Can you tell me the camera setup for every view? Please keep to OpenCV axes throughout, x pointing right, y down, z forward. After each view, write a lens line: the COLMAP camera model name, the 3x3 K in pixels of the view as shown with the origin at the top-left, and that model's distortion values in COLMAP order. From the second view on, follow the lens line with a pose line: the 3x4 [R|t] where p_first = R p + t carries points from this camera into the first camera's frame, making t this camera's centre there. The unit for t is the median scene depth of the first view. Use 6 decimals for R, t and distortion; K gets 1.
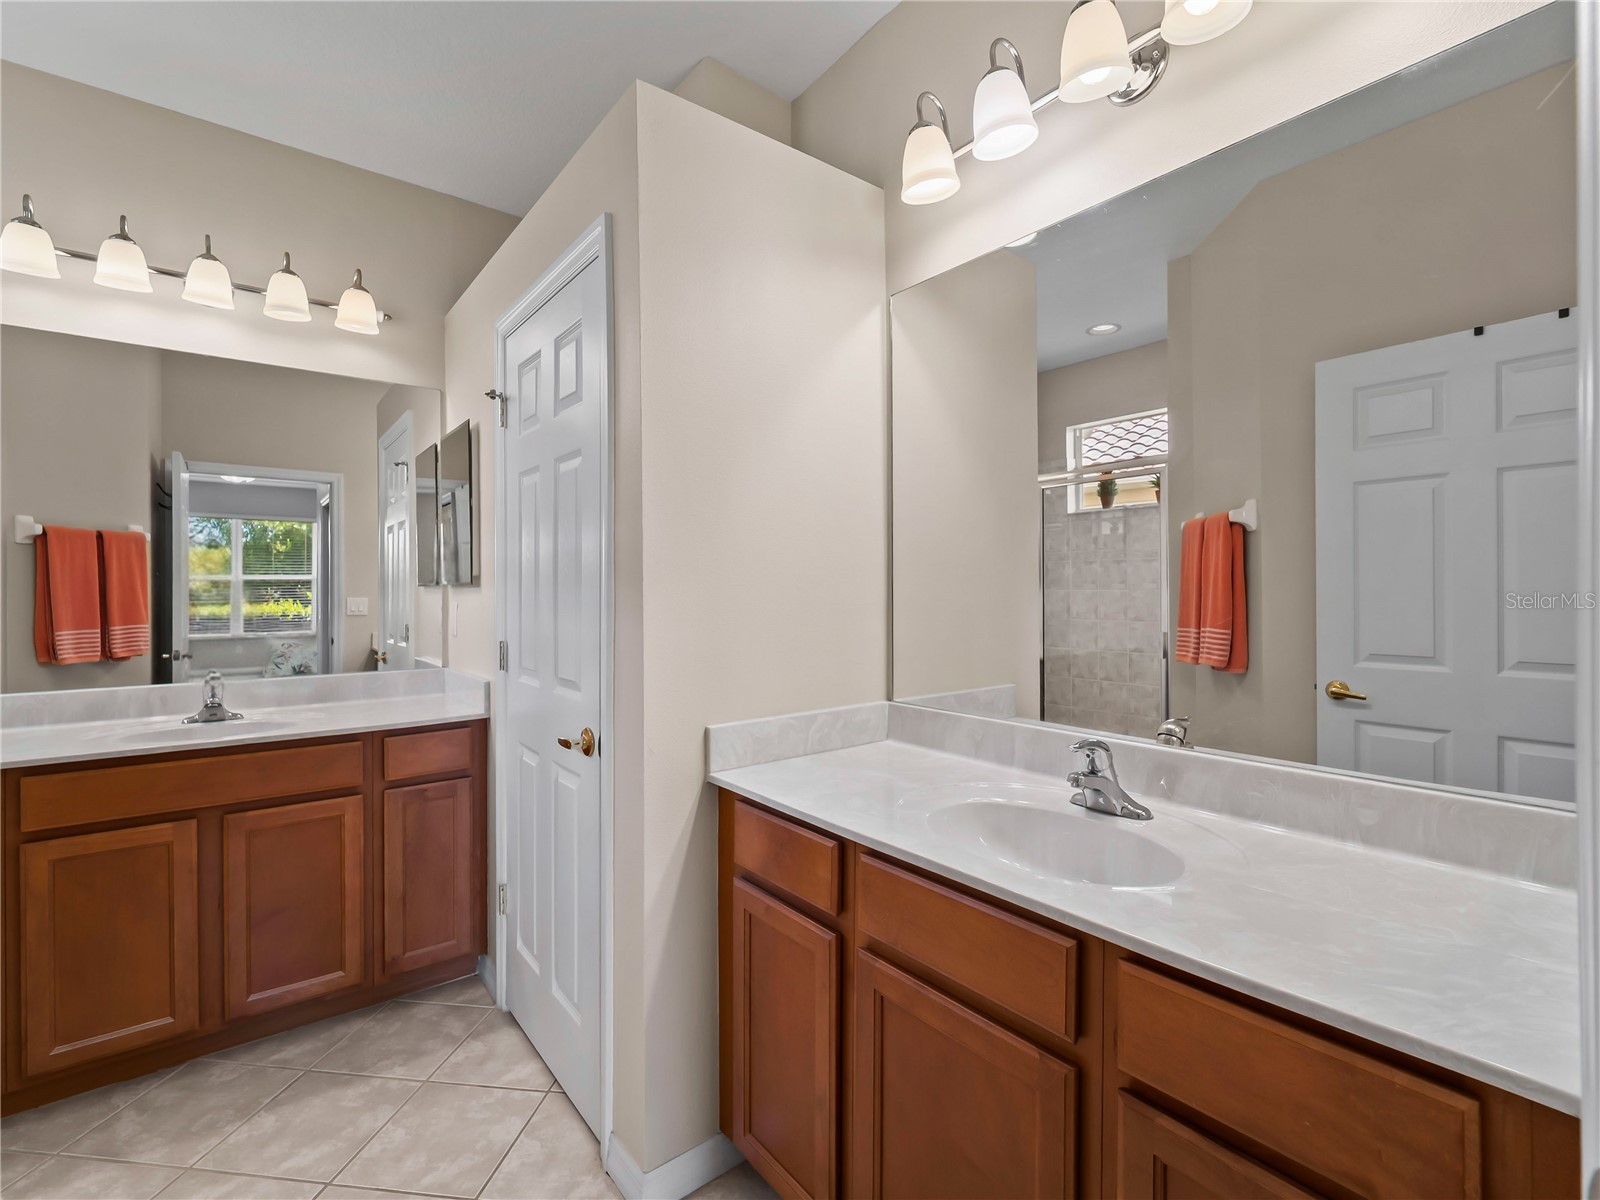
lens RADIAL K [[731.0, 0, 808.7], [0, 731.0, 591.8], [0, 0, 1]] dist [0.001270, -0.000228]
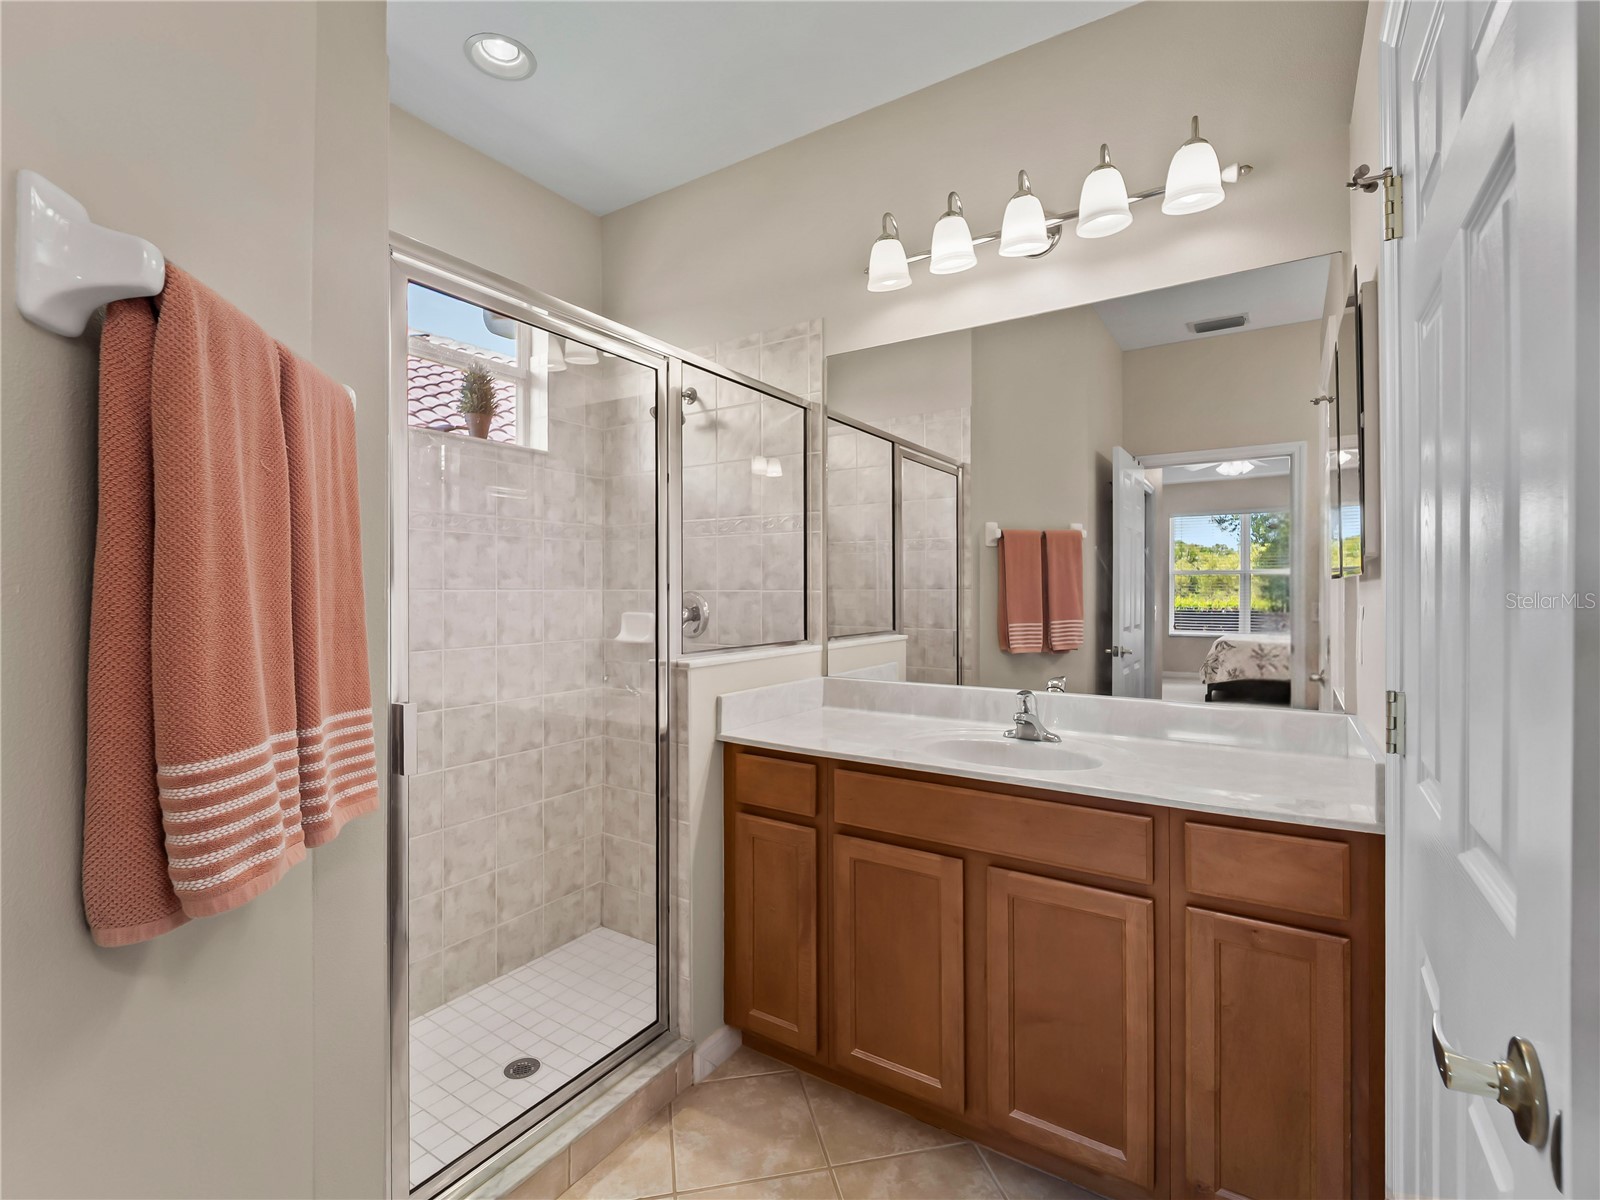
lens RADIAL K [[731.0, 0, 808.7], [0, 731.0, 591.8], [0, 0, 1]] dist [0.001270, -0.000228]
pose [[0.315455, 0.003913, -0.948932, -0.087405], [0.001523, 0.999988, 0.004629, 0.000568], [0.948939, -0.002905, 0.315446, 0.483085]]
